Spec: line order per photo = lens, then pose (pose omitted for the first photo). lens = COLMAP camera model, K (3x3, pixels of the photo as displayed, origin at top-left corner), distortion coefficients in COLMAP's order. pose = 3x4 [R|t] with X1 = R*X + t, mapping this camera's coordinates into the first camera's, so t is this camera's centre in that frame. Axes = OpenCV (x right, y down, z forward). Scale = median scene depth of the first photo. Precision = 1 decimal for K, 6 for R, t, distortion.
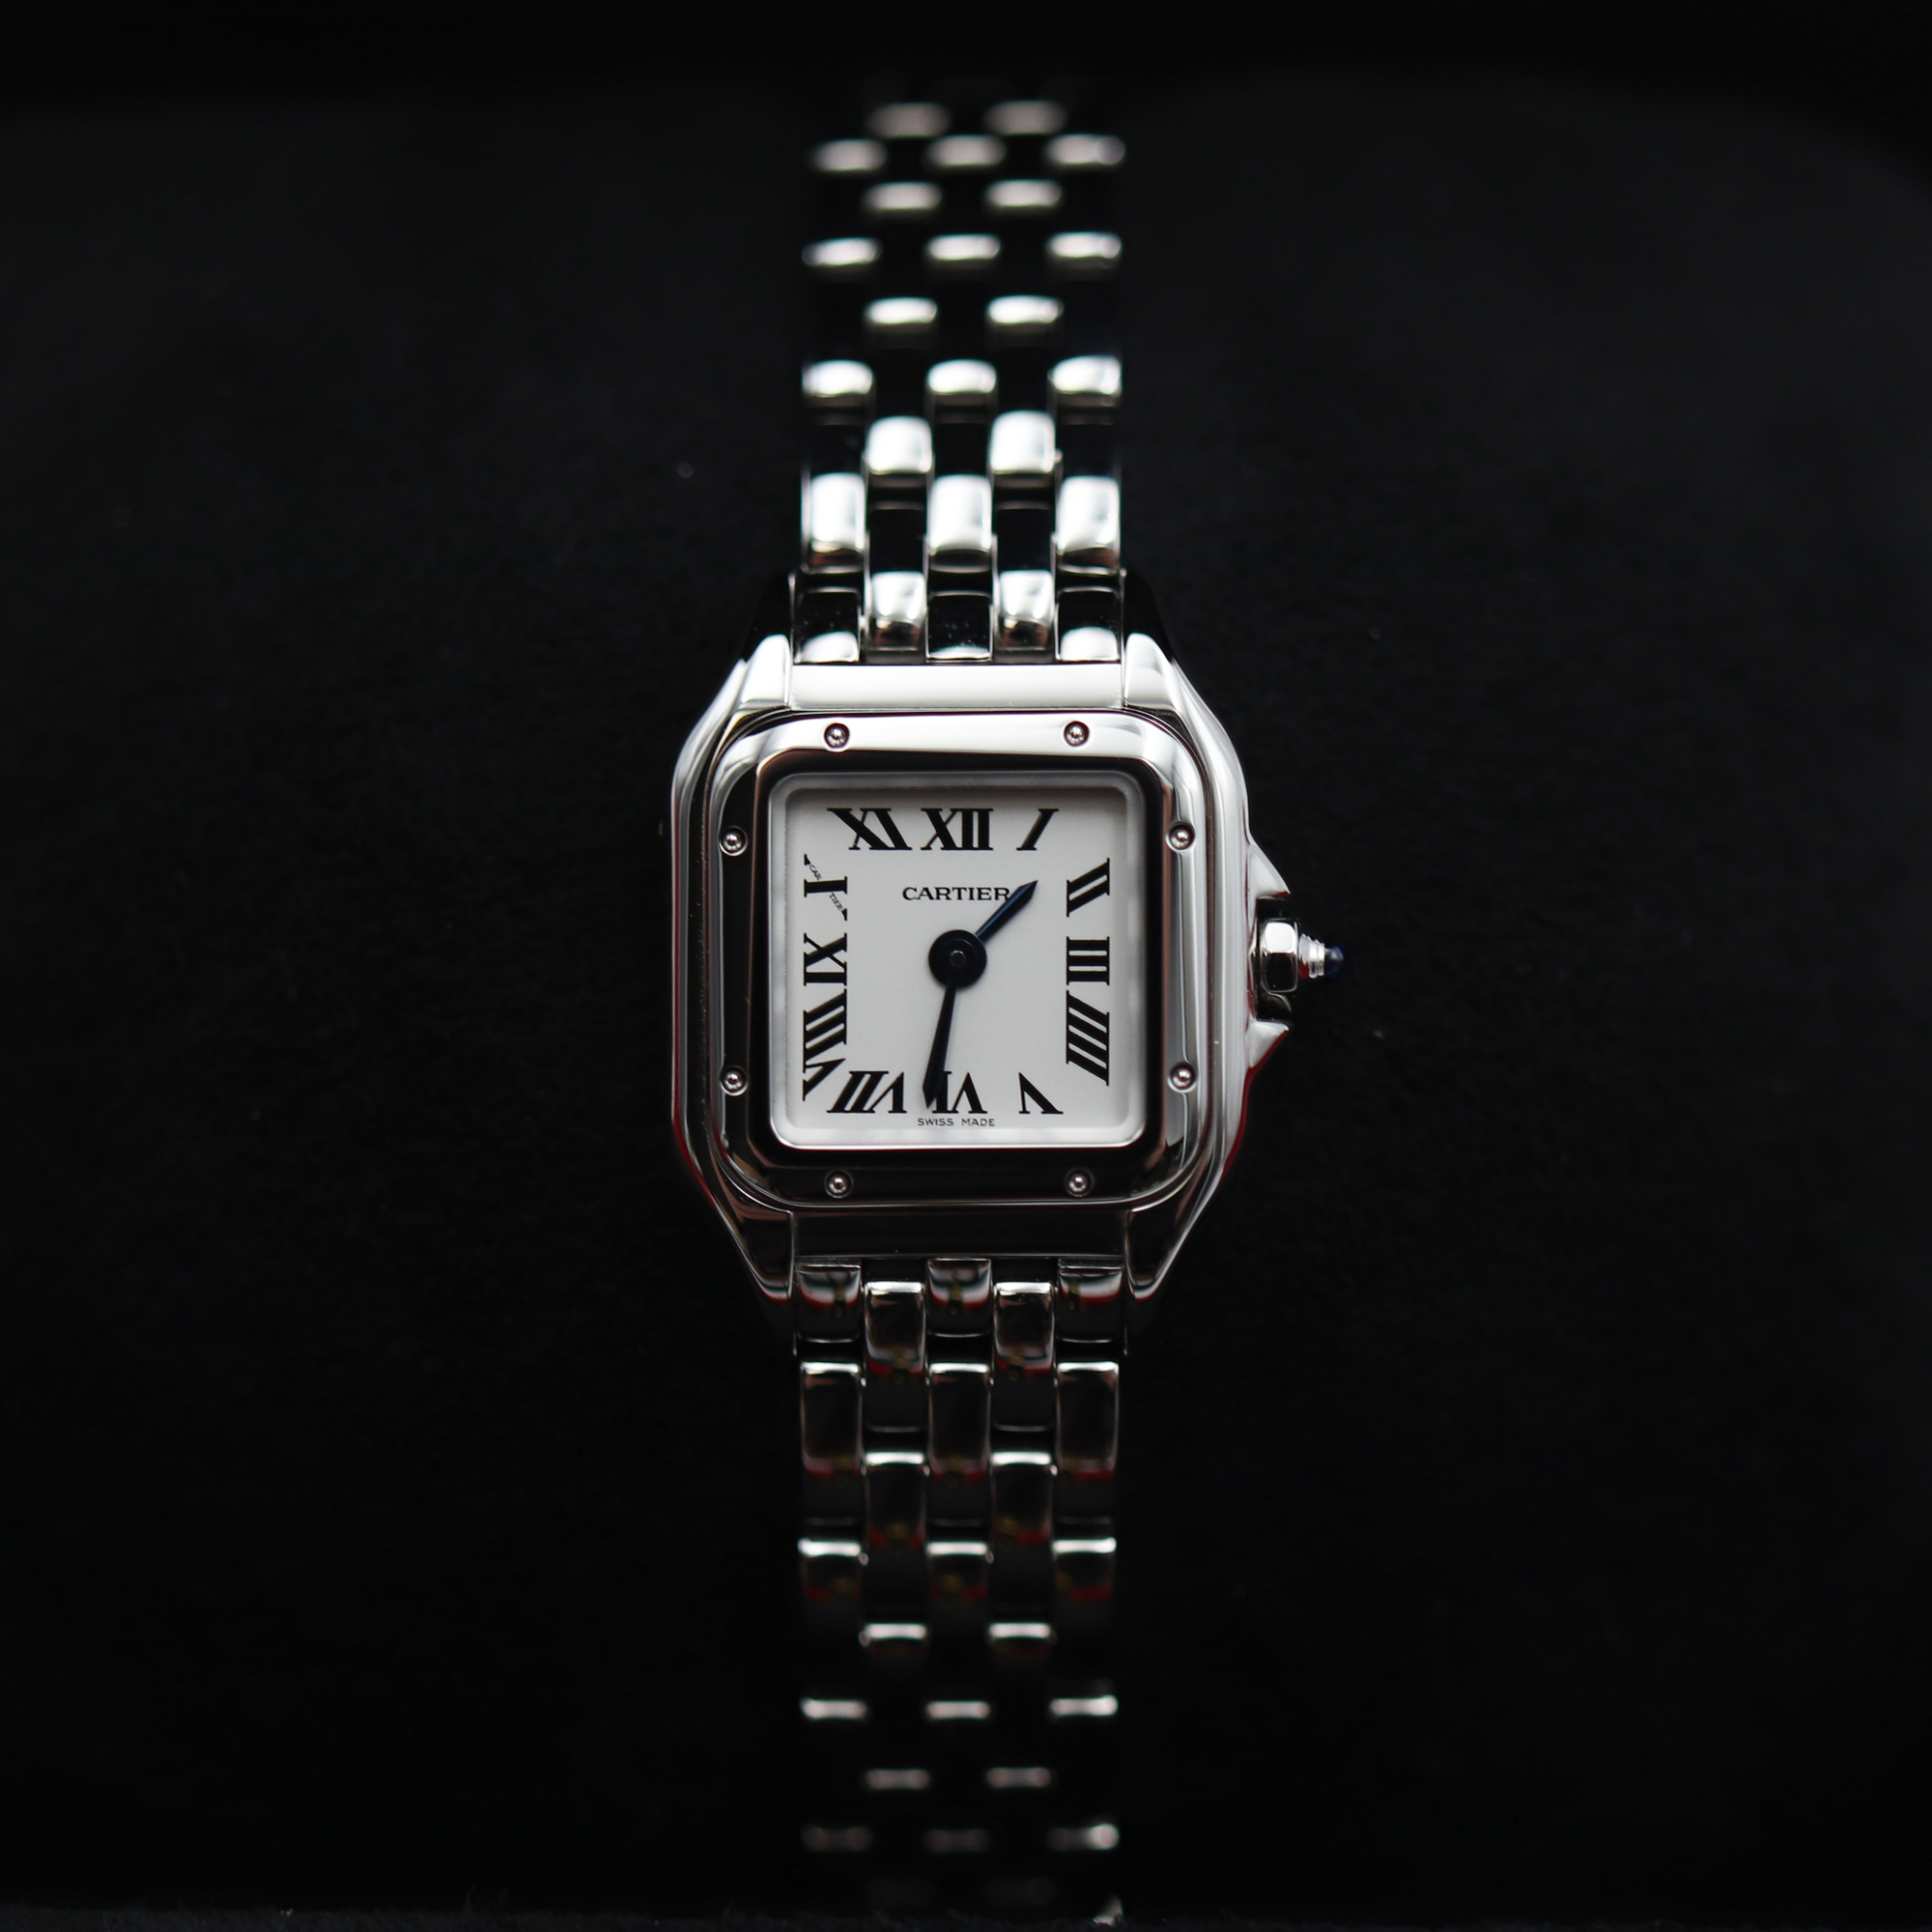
lens RADIAL K [[5457.6, 0, 964.5], [0, 5457.6, 964.4], [0, 0, 1]] dist [-0.211329, 0.000000]
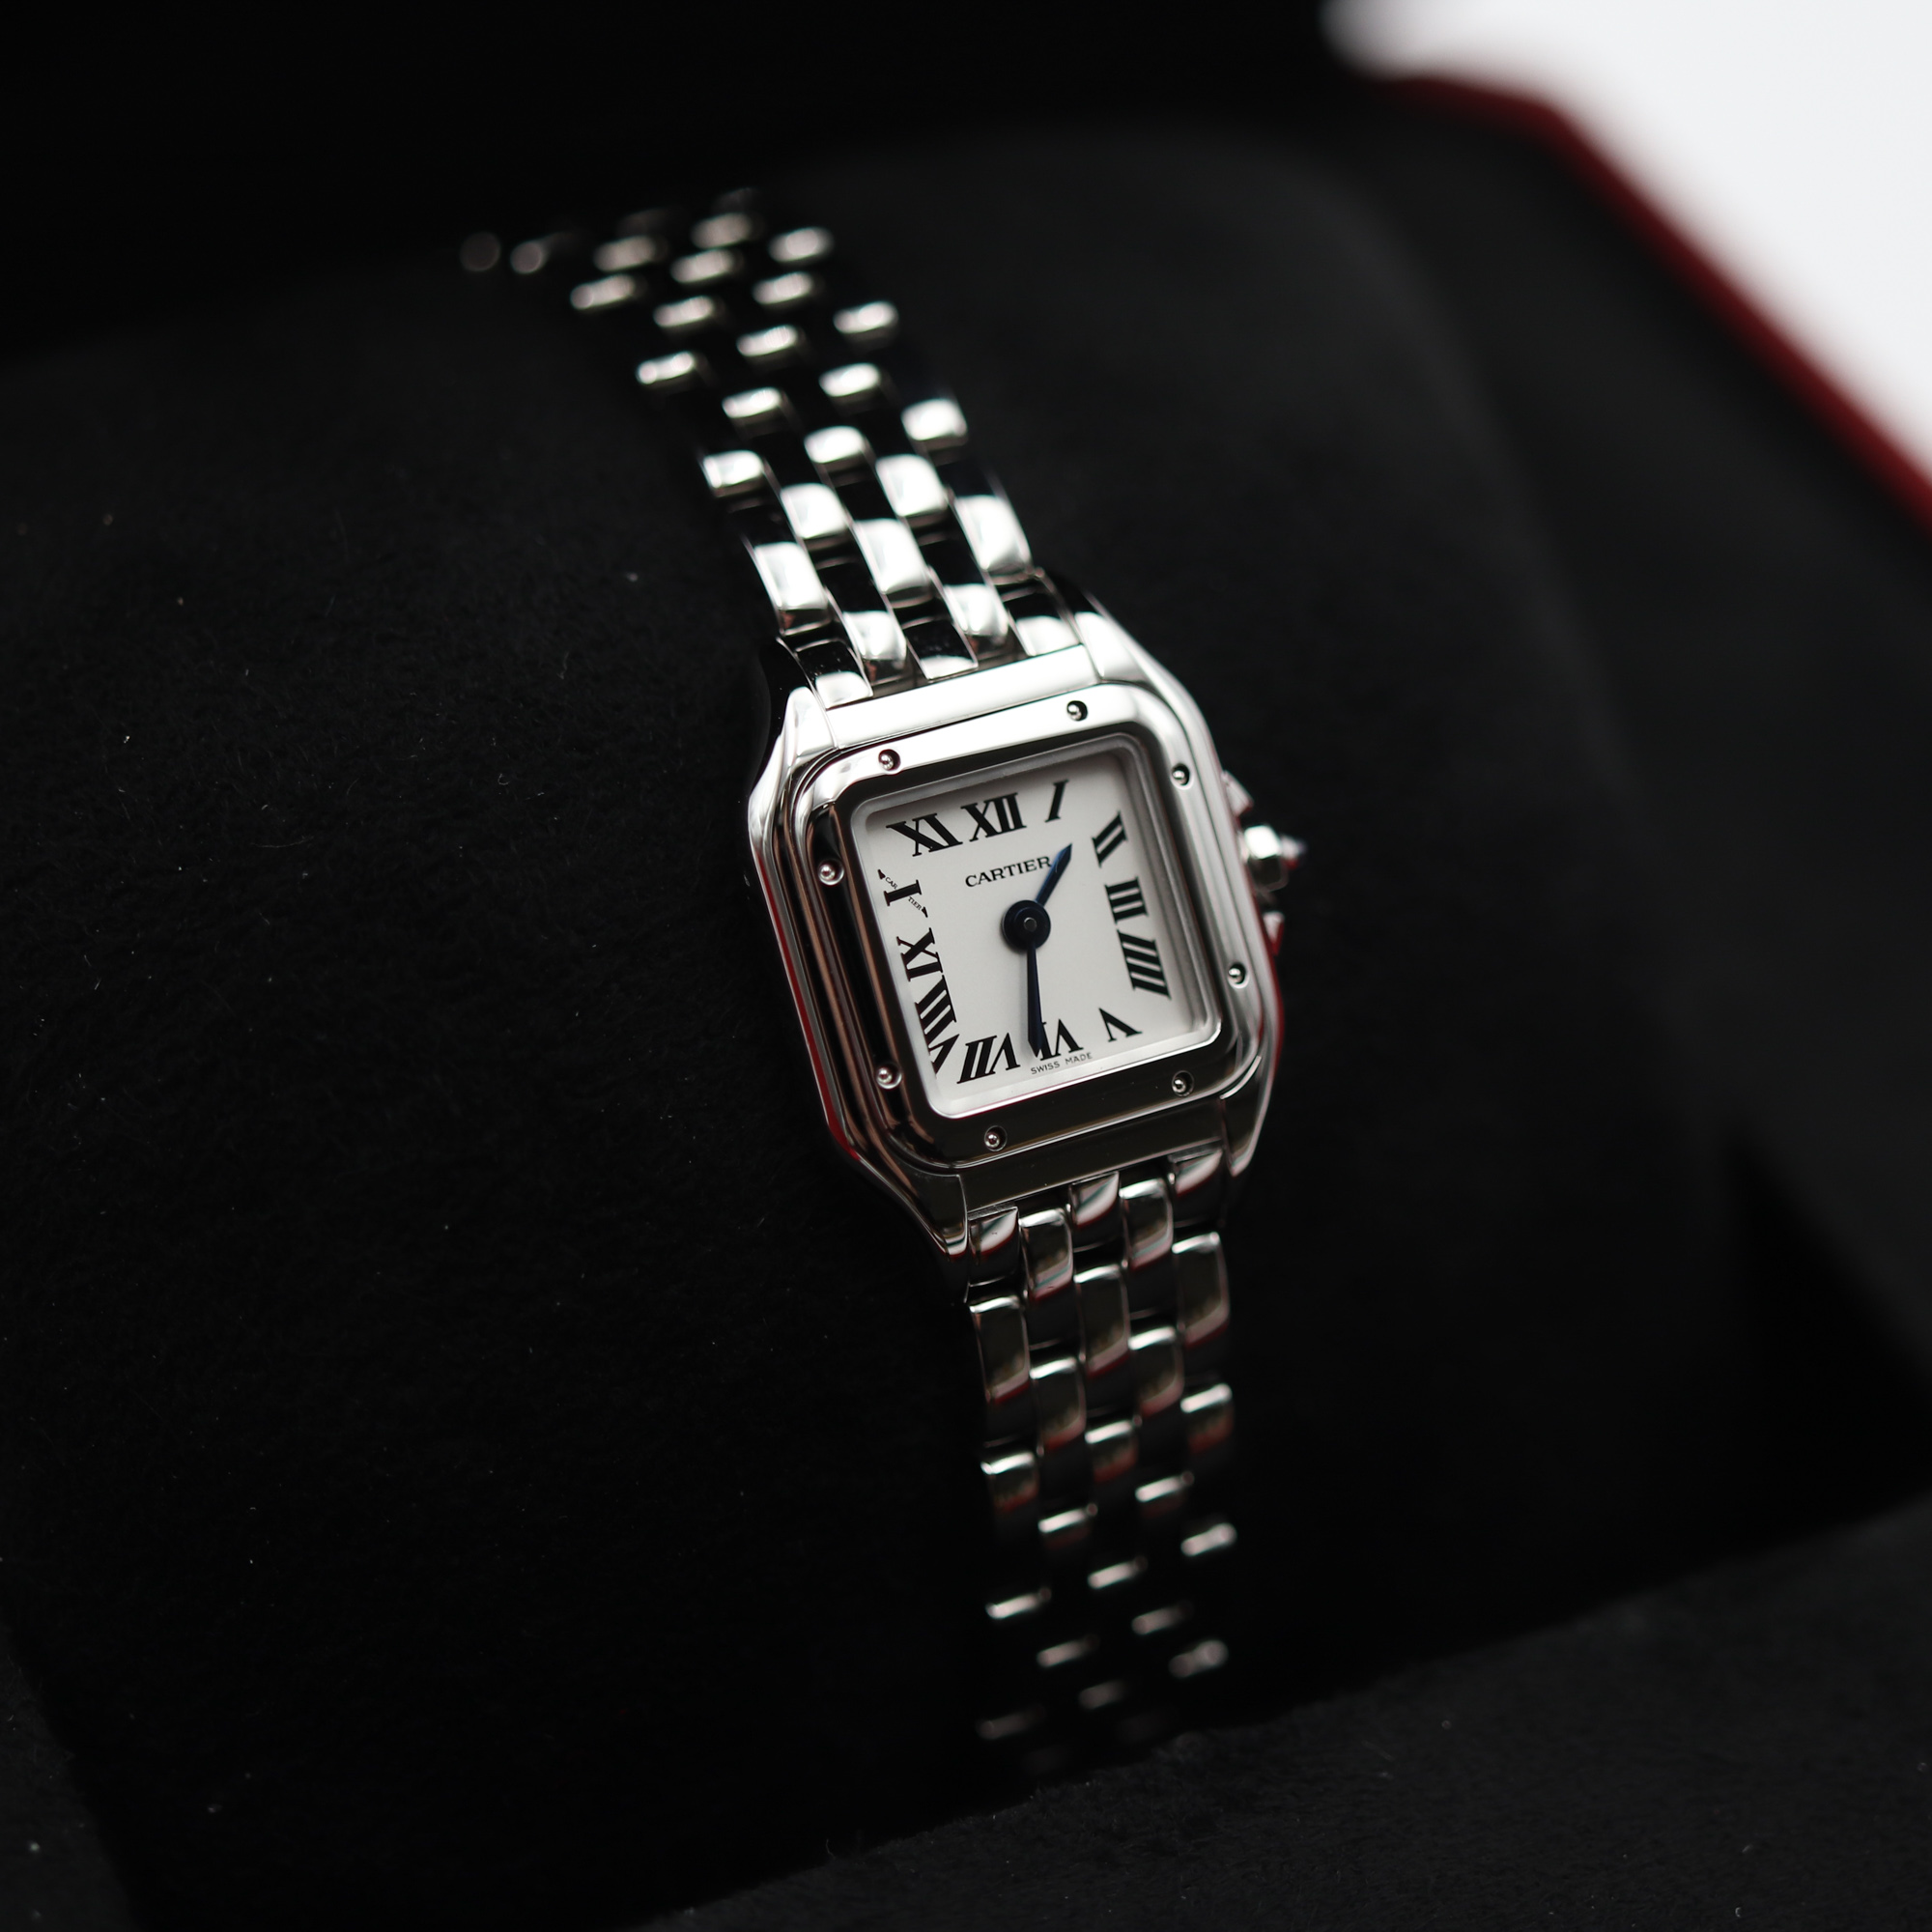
lens RADIAL K [[5457.6, 0, 965.2], [0, 5457.6, 969.2], [0, 0, 1]] dist [-0.211329, 0.000000]
pose [[0.895703, -0.245281, 0.370881, -0.440536], [0.251276, 0.967356, 0.032907, -0.033110], [-0.366846, 0.063719, 0.928097, -0.061707]]
